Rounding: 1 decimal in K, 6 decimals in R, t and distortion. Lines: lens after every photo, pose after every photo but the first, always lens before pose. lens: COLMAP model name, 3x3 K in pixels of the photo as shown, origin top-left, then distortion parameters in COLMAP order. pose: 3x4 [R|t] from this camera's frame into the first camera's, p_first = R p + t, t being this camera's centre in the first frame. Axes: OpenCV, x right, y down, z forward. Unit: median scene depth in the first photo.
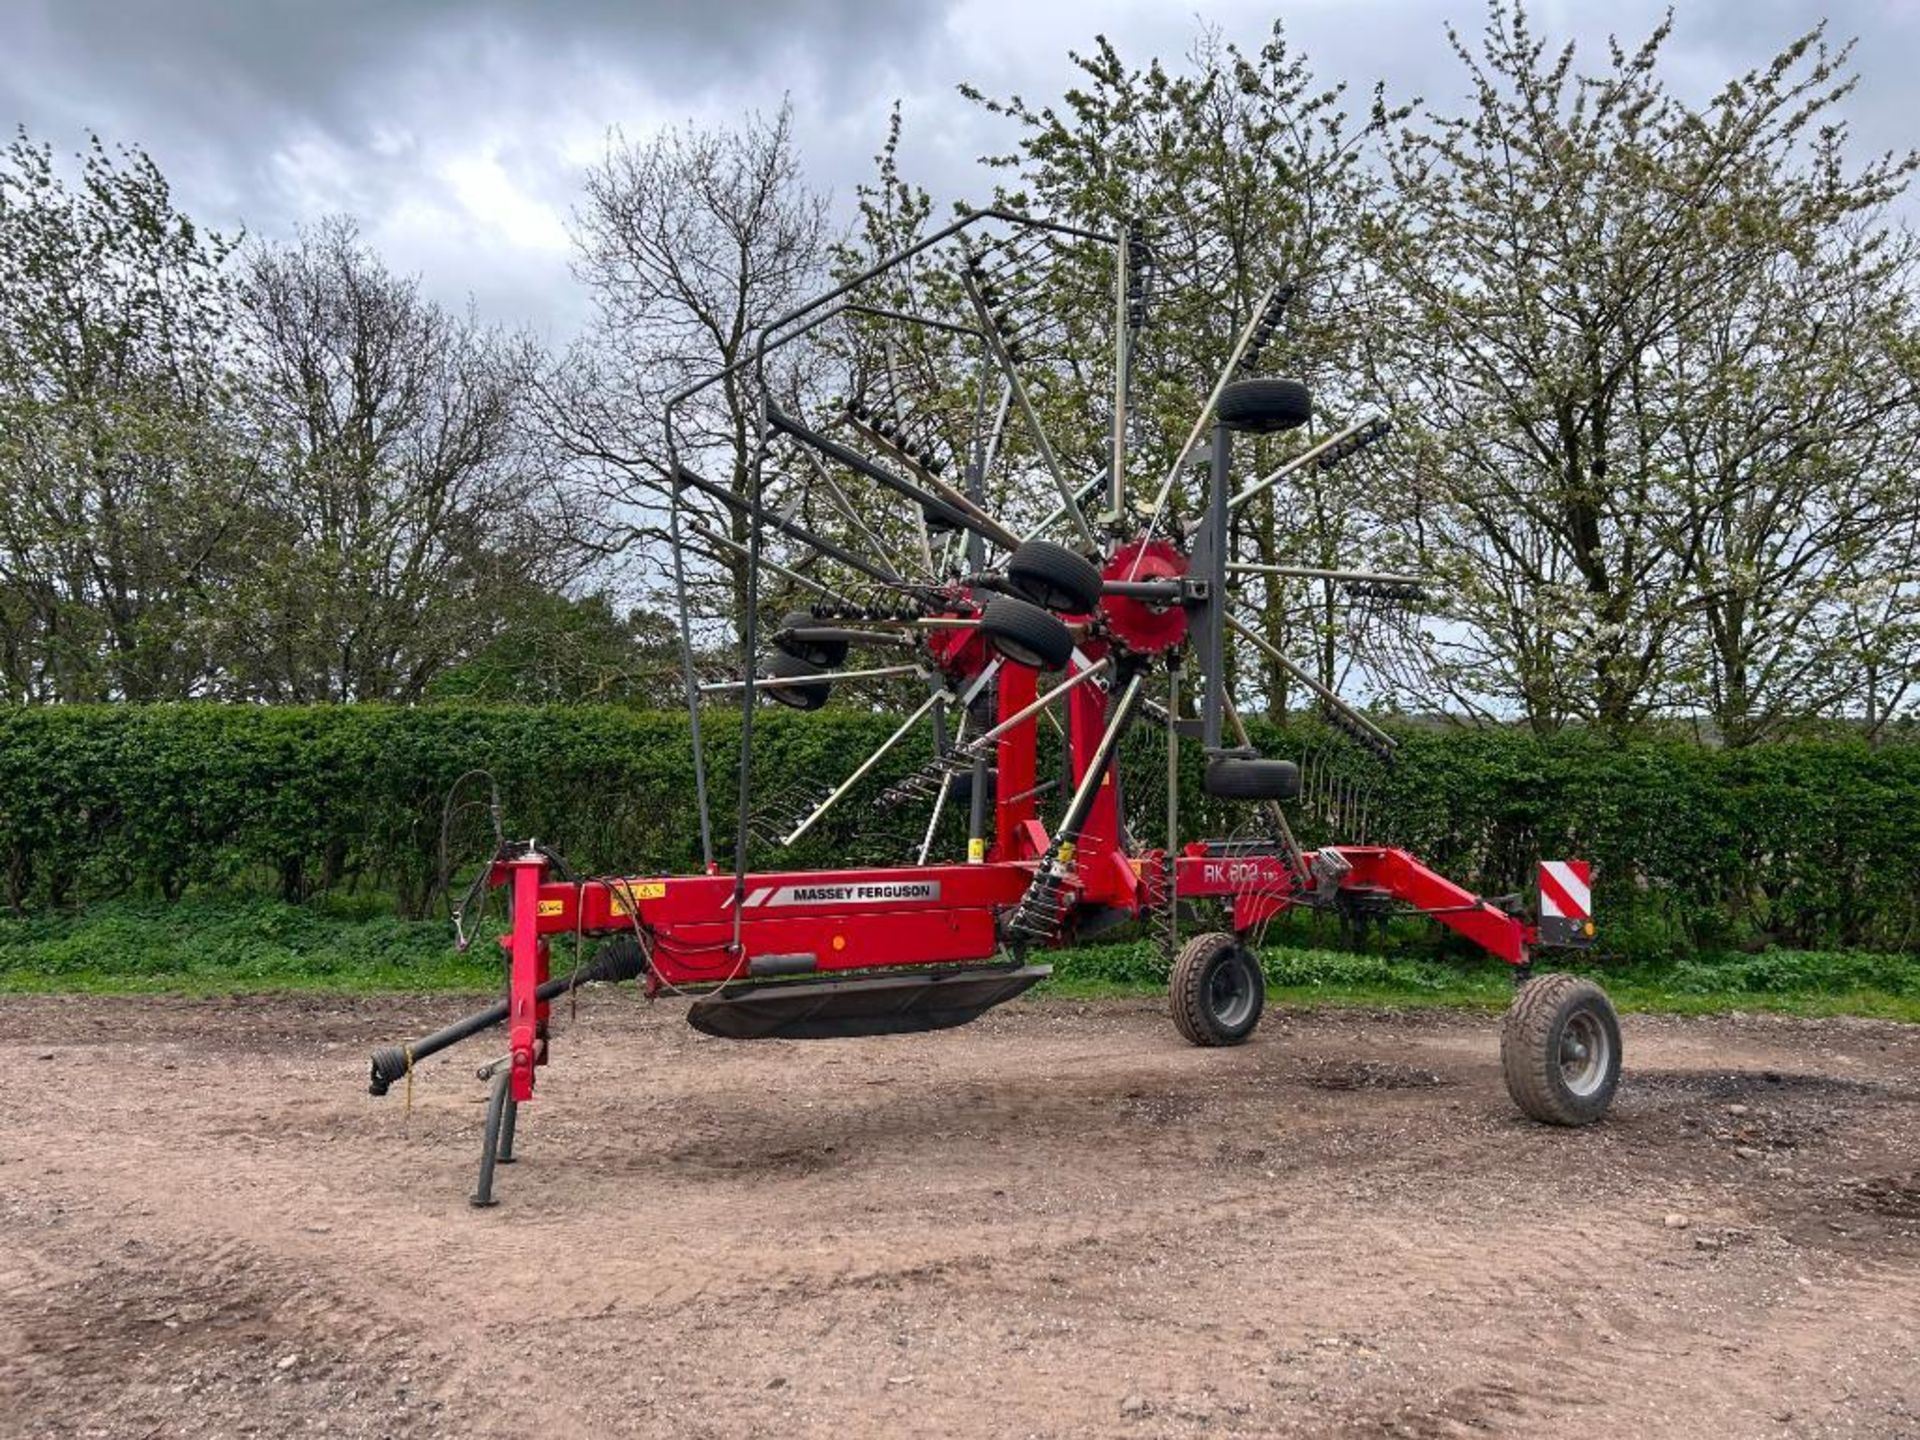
lens RADIAL K [[1406.4, 0, 960.0], [0, 1406.4, 720.0], [0, 0, 1]] dist [0.067655, -0.076347]
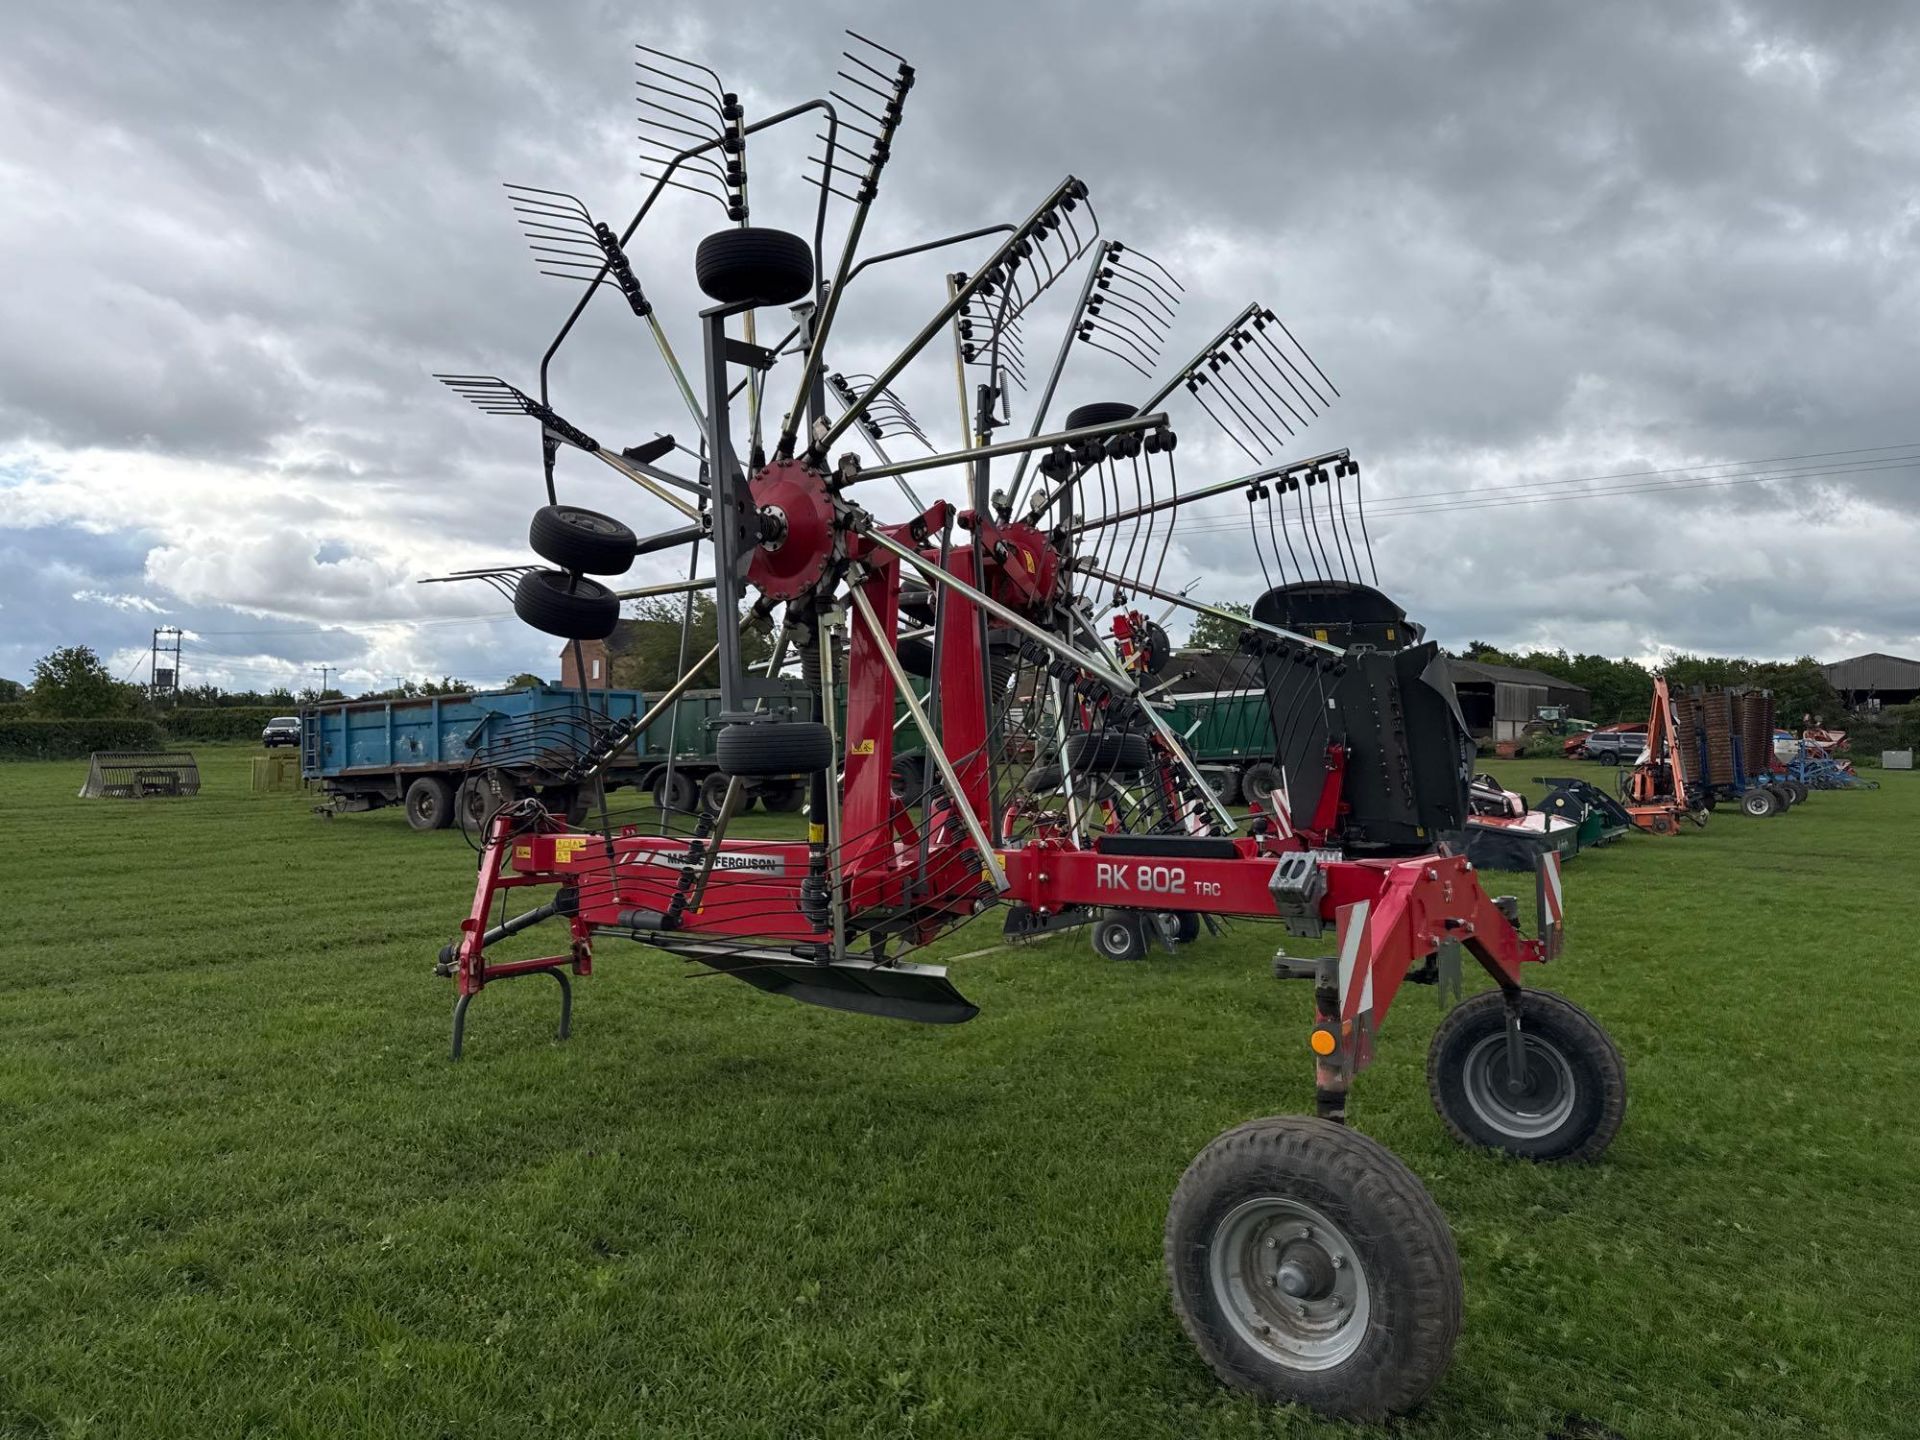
lens RADIAL K [[1378.0, 0, 970.6], [0, 1378.0, 713.6], [0, 0, 1]] dist [0.058007, -0.077518]
pose [[0.428768, -0.026416, -0.903028, 0.909575], [0.051777, 0.998648, -0.004629, 0.029830], [0.901929, -0.044772, 0.429556, 0.739400]]
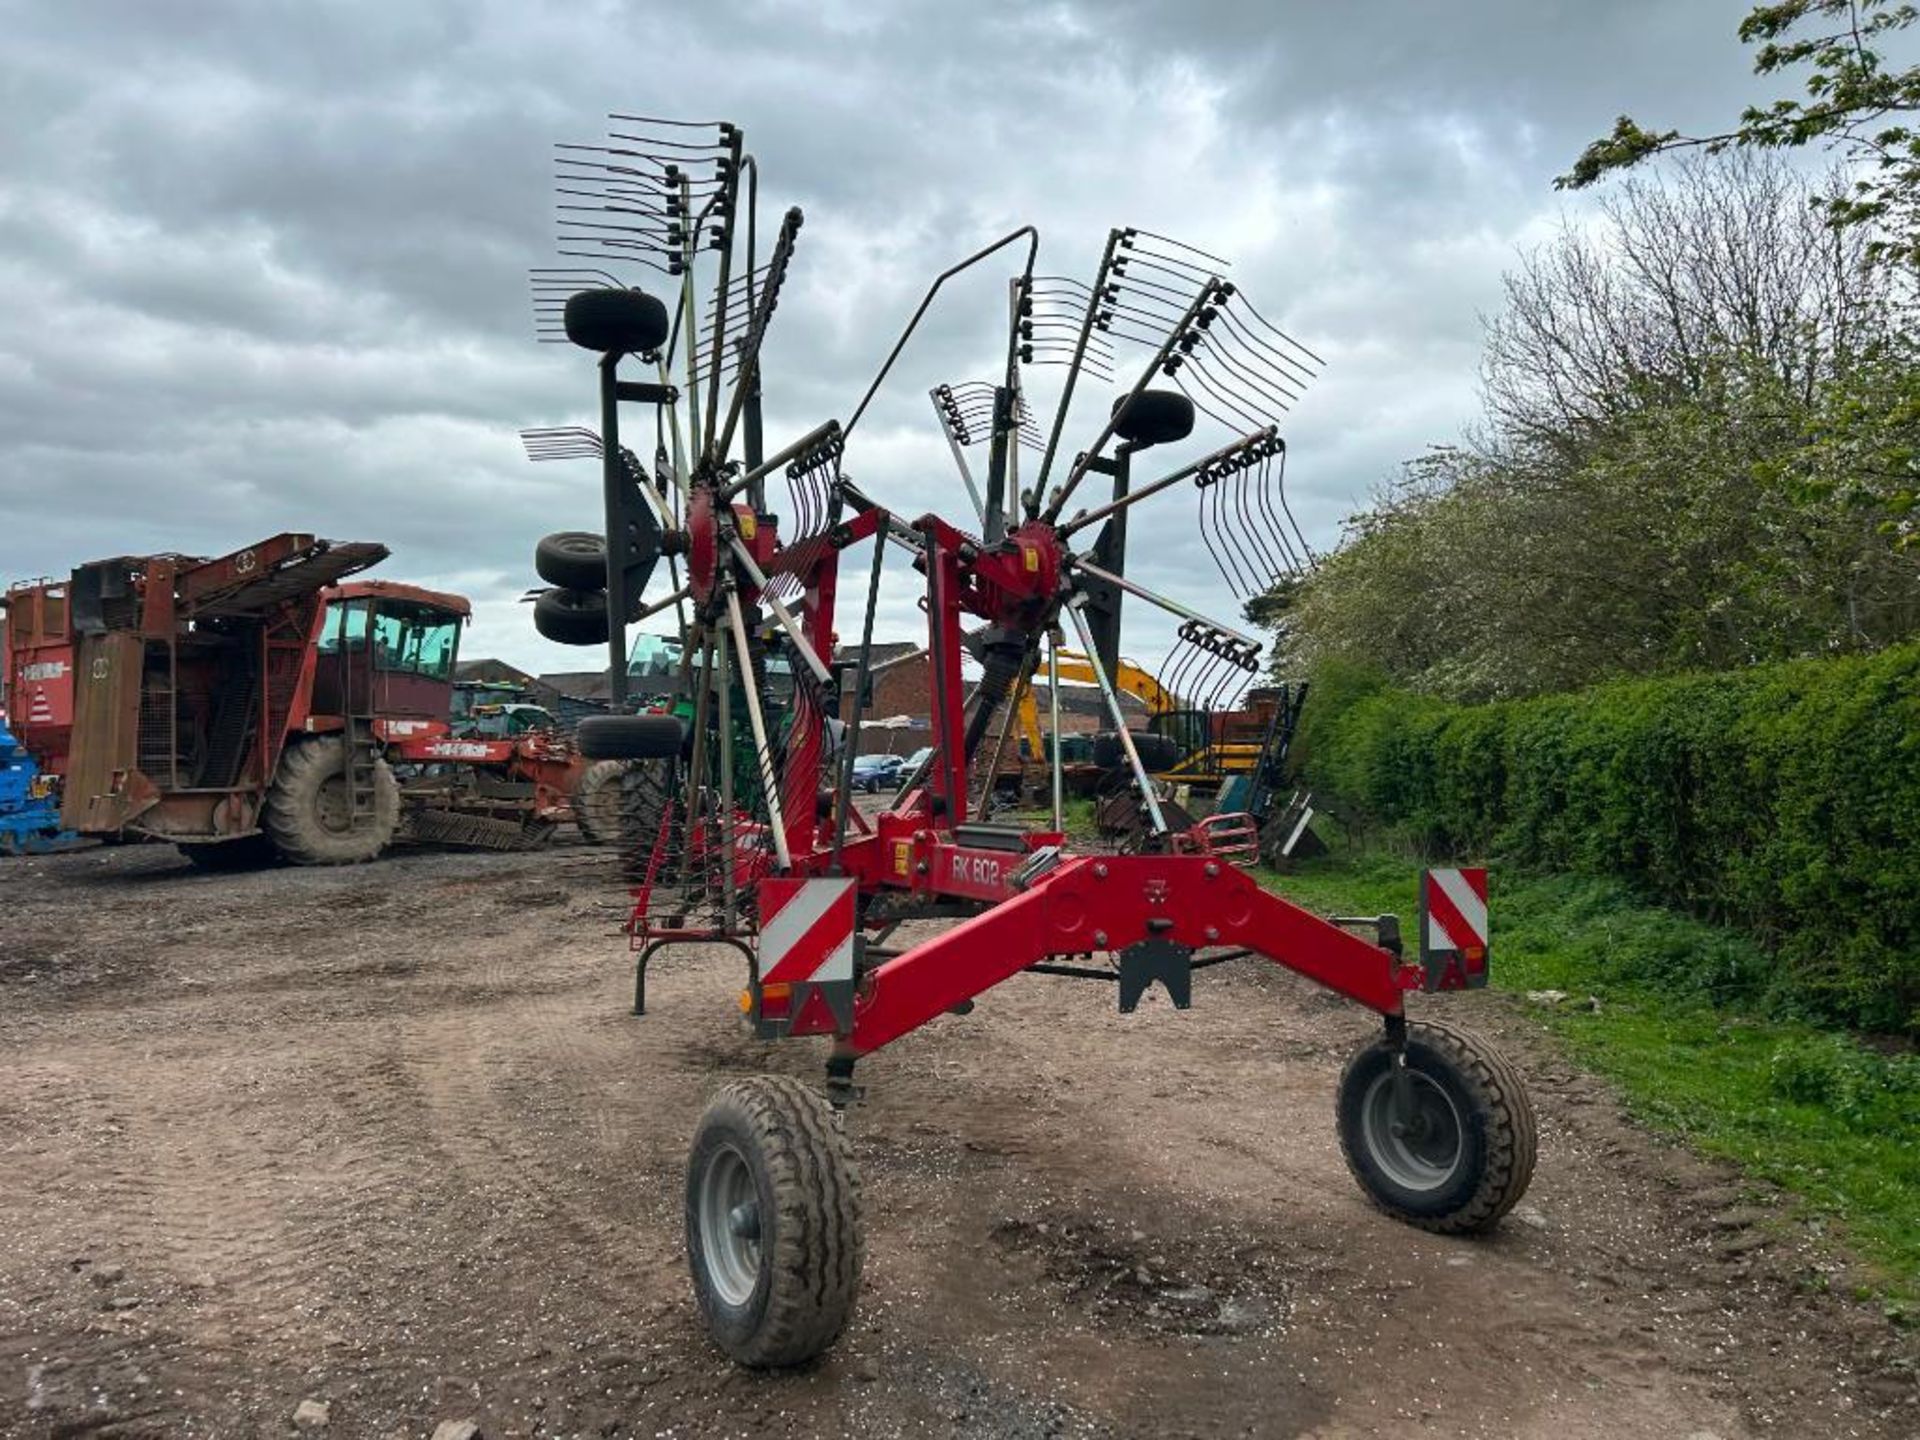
lens RADIAL K [[1489.3, 0, 1012.0], [0, 1489.3, 714.3], [0, 0, 1]] dist [0.076011, -0.085628]
pose [[-0.022388, -0.031498, -0.999253, 1.107207], [0.036739, 0.998803, -0.032307, 0.064068], [0.999074, -0.037435, -0.021204, 1.212415]]
